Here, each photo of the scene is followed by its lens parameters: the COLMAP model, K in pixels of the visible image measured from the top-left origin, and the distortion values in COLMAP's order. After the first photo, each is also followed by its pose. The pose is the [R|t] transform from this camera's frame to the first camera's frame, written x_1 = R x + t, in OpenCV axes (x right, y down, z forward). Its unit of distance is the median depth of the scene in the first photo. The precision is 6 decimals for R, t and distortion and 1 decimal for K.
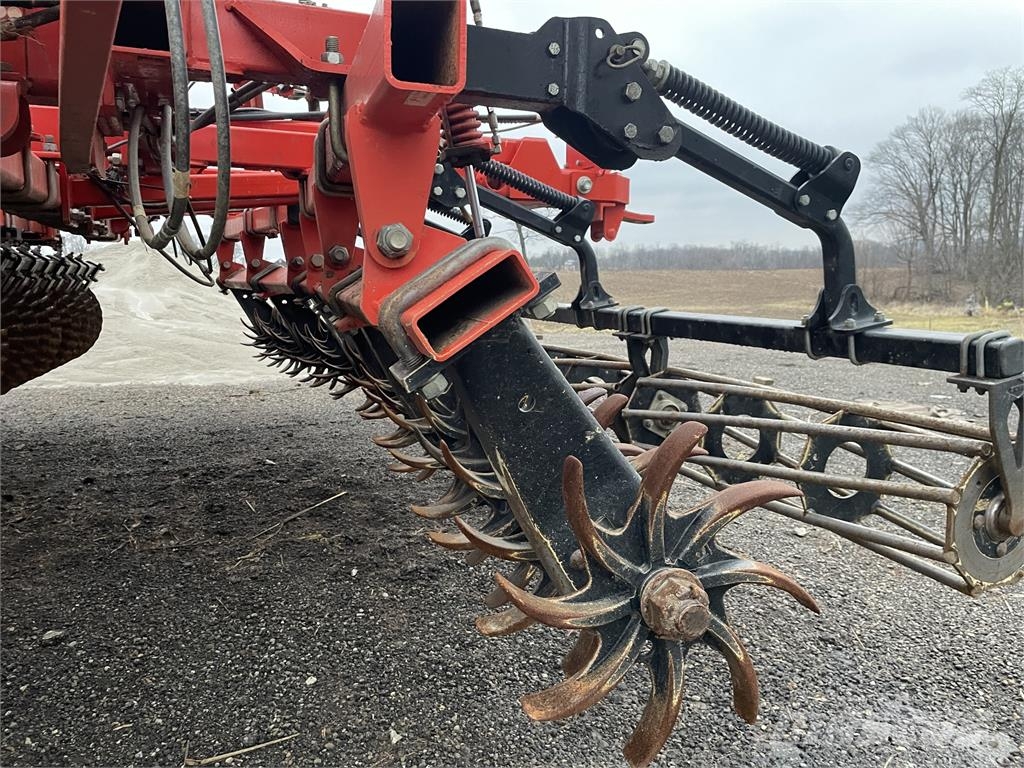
lens RADIAL K [[776.2, 0, 512.0], [0, 776.2, 384.0], [0, 0, 1]] dist [0.038204, -0.006680]
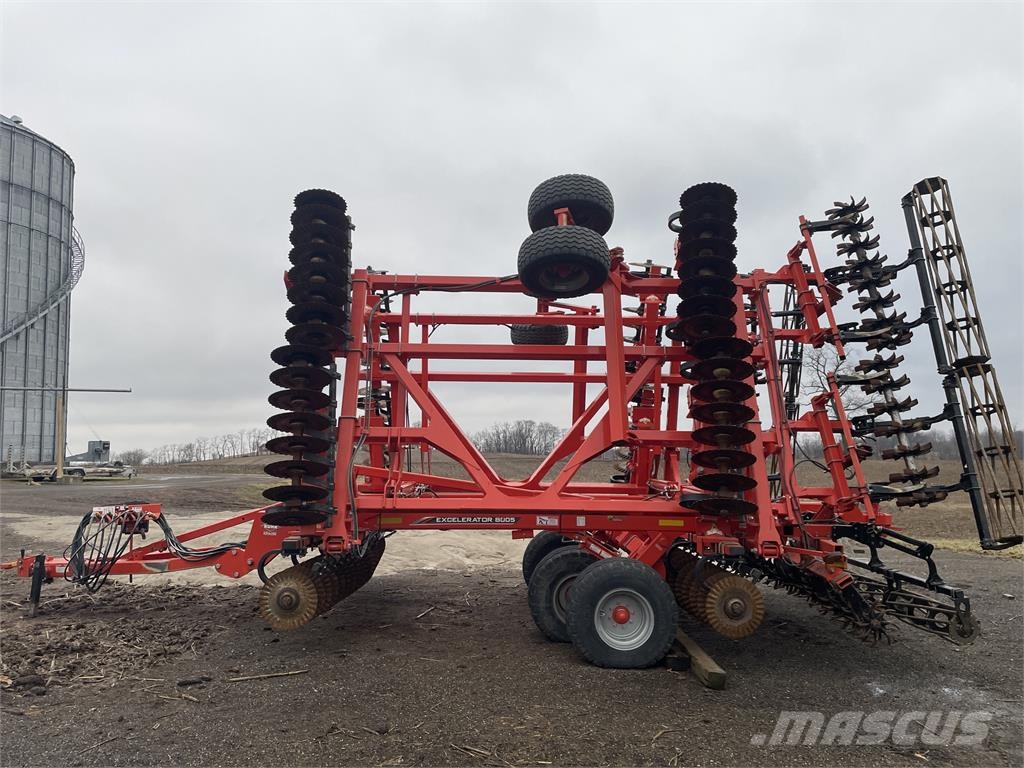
lens RADIAL K [[776.2, 0, 512.0], [0, 776.2, 384.0], [0, 0, 1]] dist [0.038204, -0.006680]
pose [[0.926362, -0.021383, -0.376028, -0.052740], [-0.065658, 0.973931, -0.217135, -0.036954], [0.370868, 0.225835, 0.900808, -2.745097]]
